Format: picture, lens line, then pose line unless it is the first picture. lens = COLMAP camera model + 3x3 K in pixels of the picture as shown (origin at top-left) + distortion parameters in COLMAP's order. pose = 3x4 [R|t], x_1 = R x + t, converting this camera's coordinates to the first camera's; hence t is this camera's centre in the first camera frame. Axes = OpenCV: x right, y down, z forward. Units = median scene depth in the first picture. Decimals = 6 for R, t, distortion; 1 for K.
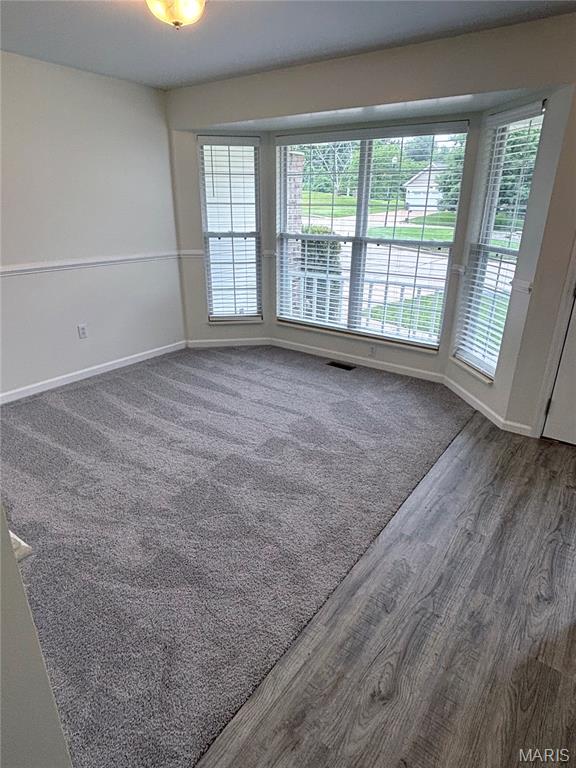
lens RADIAL K [[447.4, 0, 288.0], [0, 447.4, 384.0], [0, 0, 1]] dist [-0.004741, -0.001398]
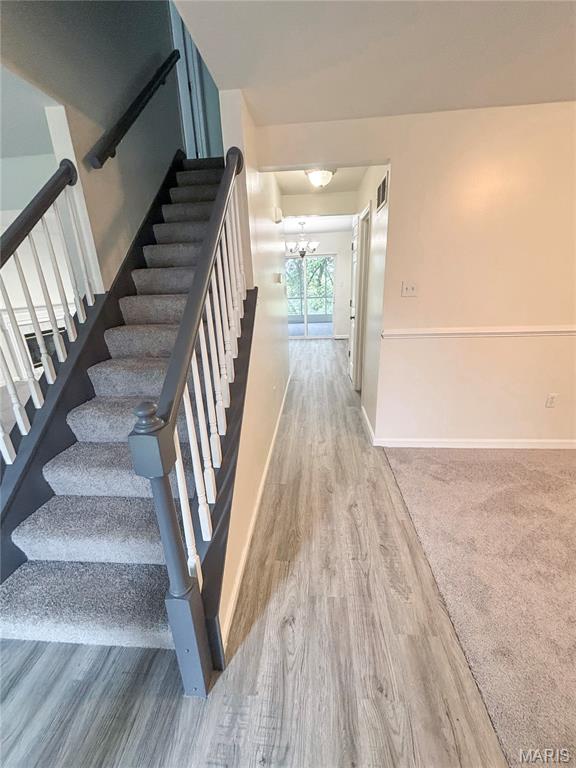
lens RADIAL K [[309.2, 0, 288.0], [0, 309.2, 384.0], [0, 0, 1]] dist [0.001230, 0.000128]
pose [[-0.853735, 0.187296, -0.485857, 0.879699], [-0.167613, 0.784560, 0.596969, -0.447383], [0.492993, 0.591089, -0.638413, 1.201466]]
